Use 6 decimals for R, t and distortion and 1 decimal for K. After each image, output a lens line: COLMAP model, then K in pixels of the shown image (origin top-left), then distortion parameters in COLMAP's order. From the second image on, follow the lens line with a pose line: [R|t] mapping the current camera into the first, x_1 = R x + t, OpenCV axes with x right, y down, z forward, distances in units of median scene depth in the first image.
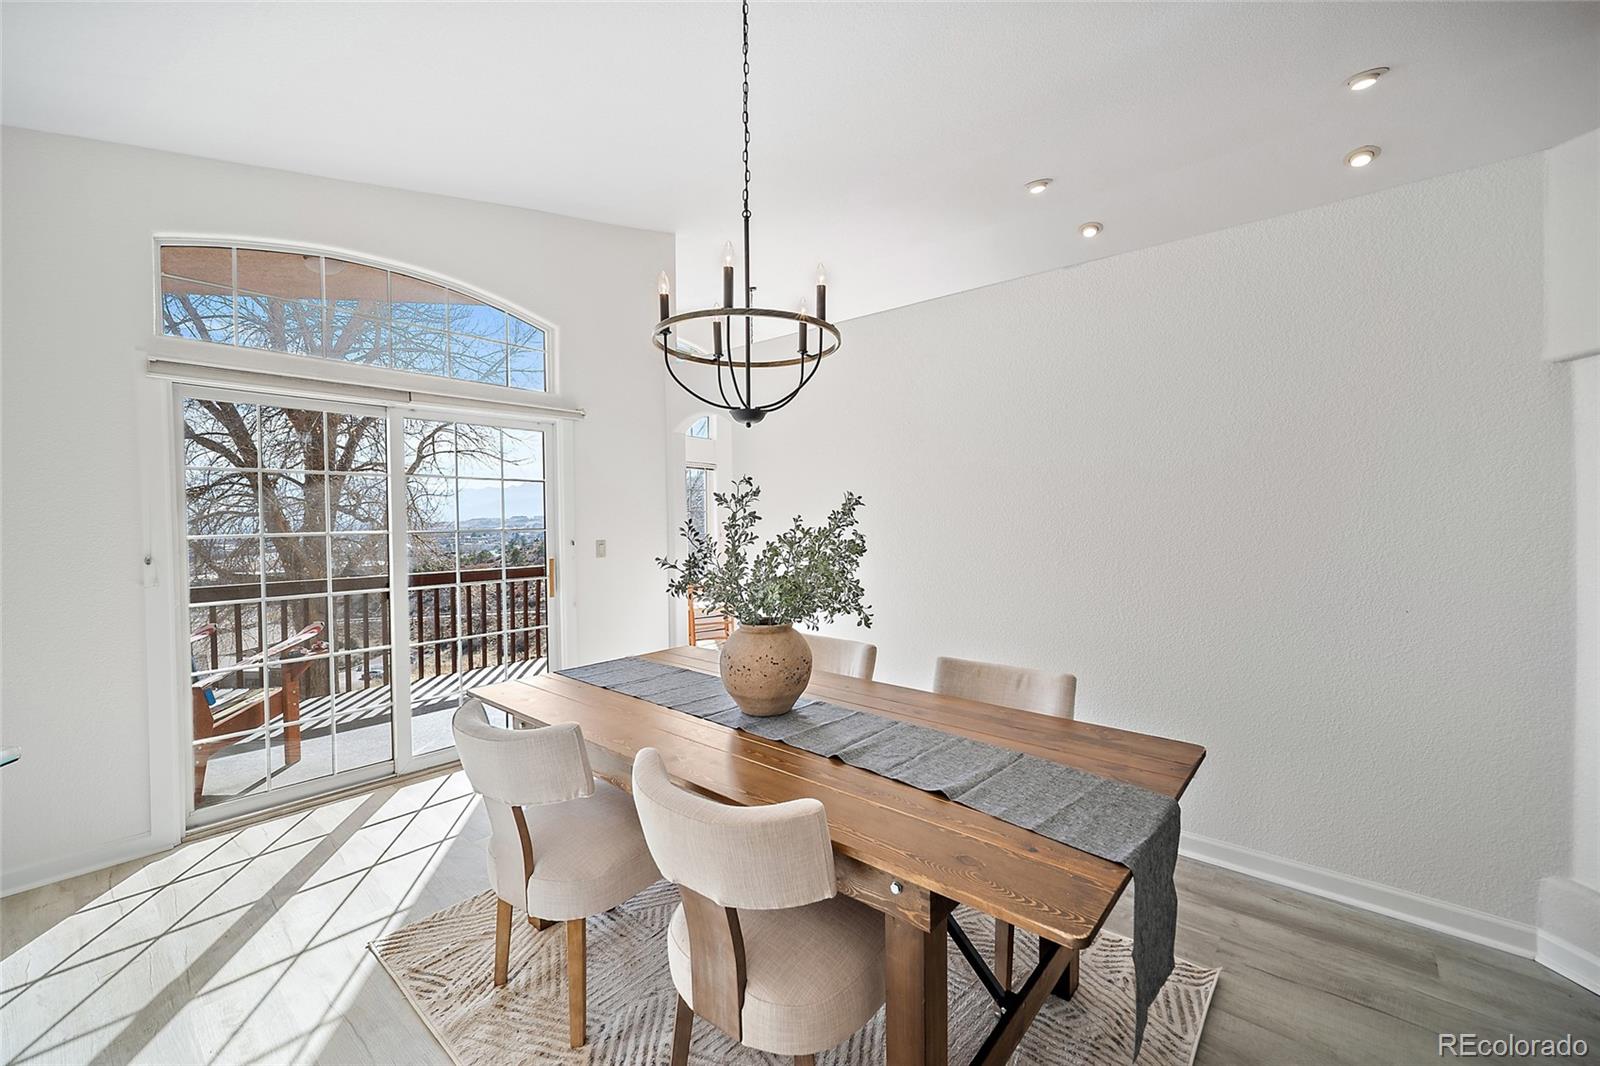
lens RADIAL K [[642.9, 0, 805.3], [0, 642.9, 529.9], [0, 0, 1]] dist [-0.001457, -0.000307]
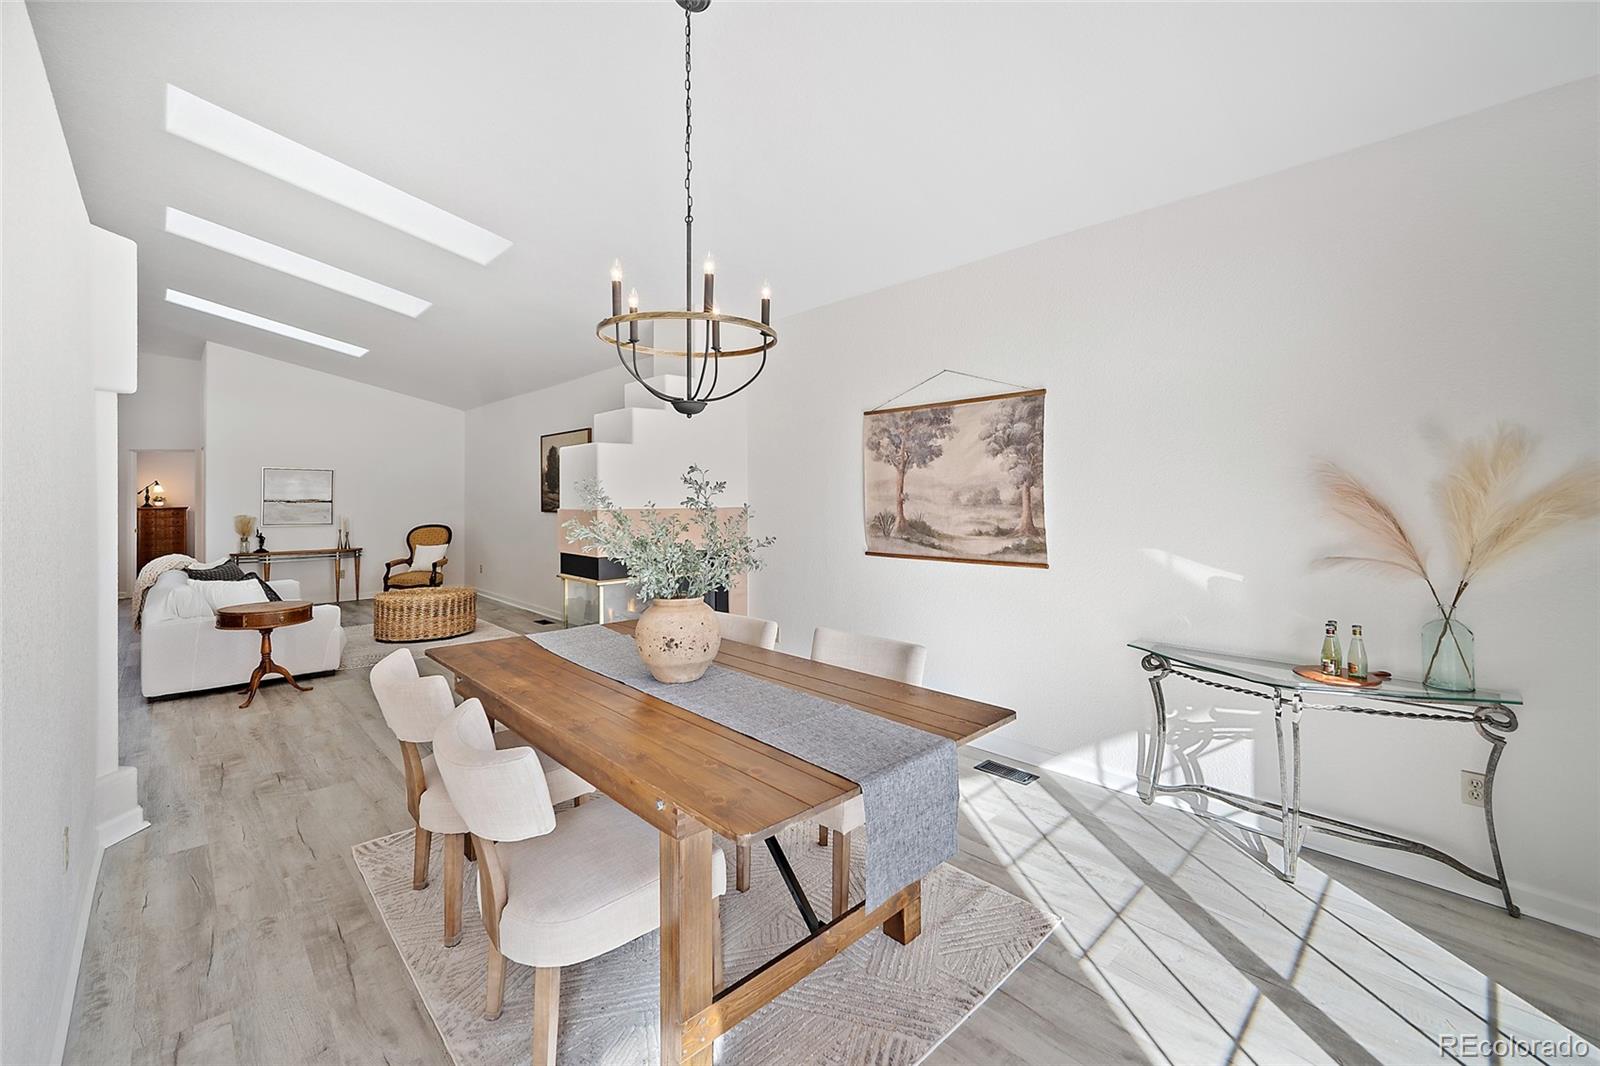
lens RADIAL K [[646.6, 0, 807.1], [0, 646.6, 504.7], [0, 0, 1]] dist [0.000041, -0.000043]
pose [[-0.994589, 0.007455, 0.103619, -0.404632], [0.009657, 0.999738, 0.020773, -0.032919], [-0.103437, 0.021662, -0.994400, 2.114847]]
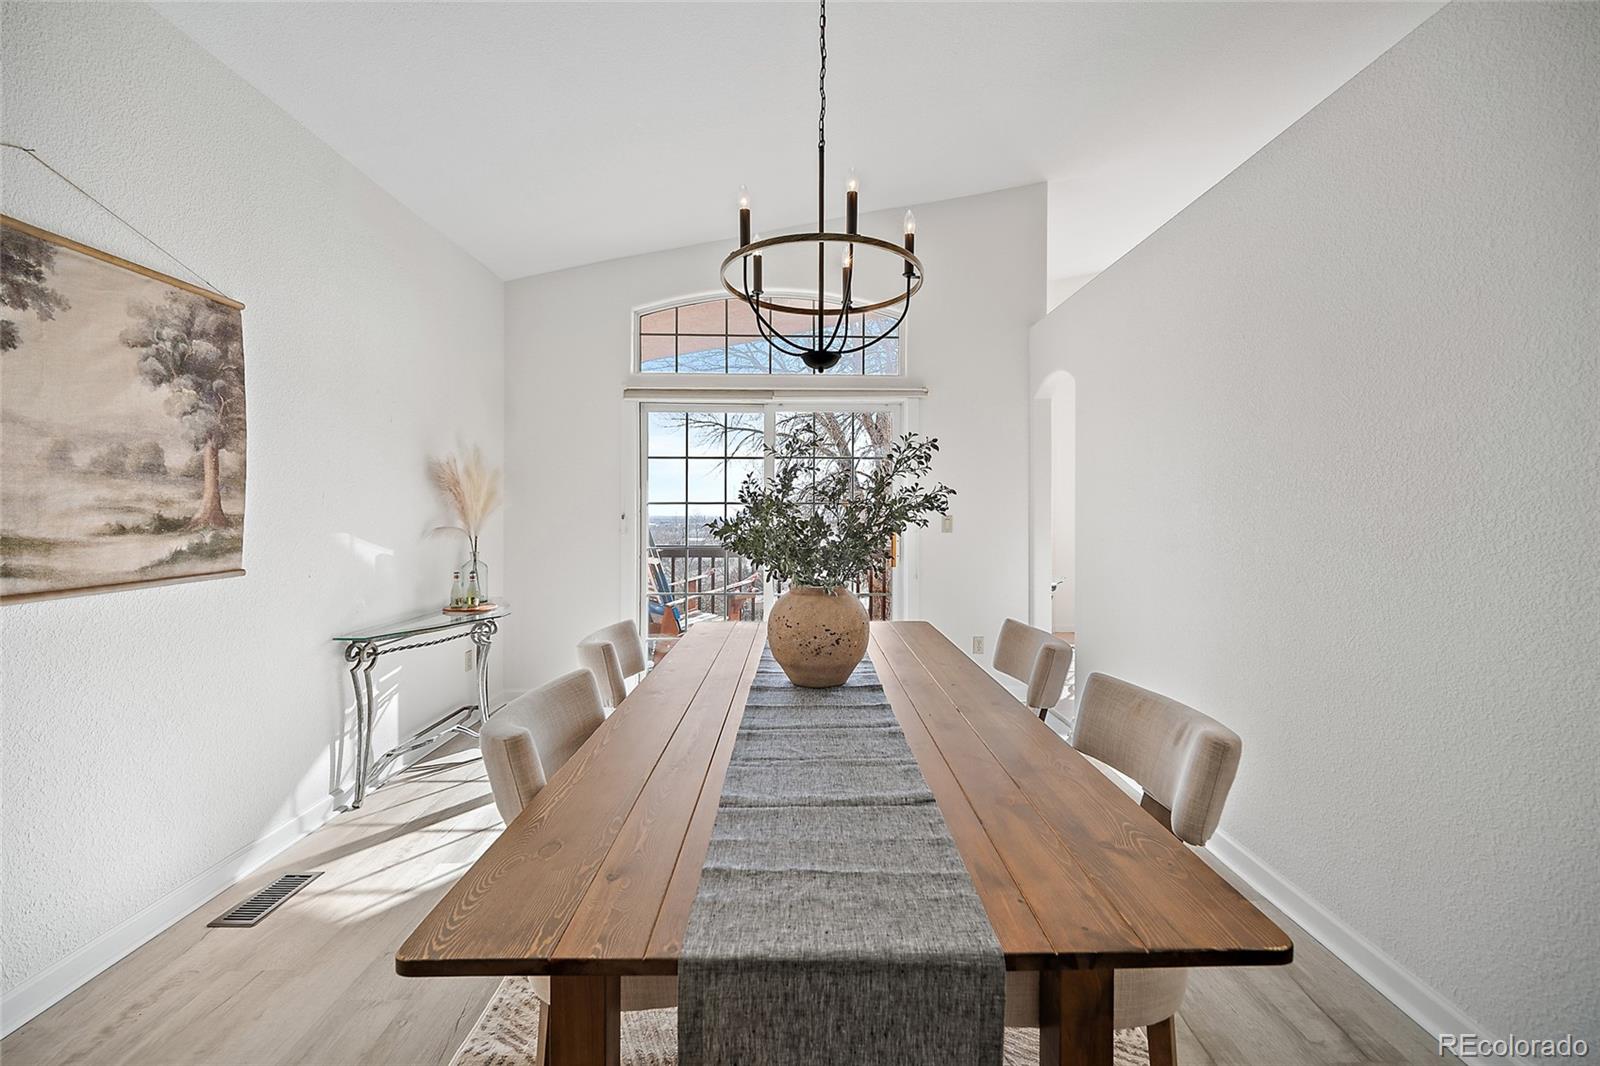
lens RADIAL K [[646.6, 0, 807.1], [0, 646.6, 504.7], [0, 0, 1]] dist [0.000041, -0.000043]
pose [[0.656768, 0.005613, -0.754072, 0.622781], [-0.020974, 0.999721, -0.010826, 0.043615], [0.753801, 0.022926, 0.656703, 0.390407]]
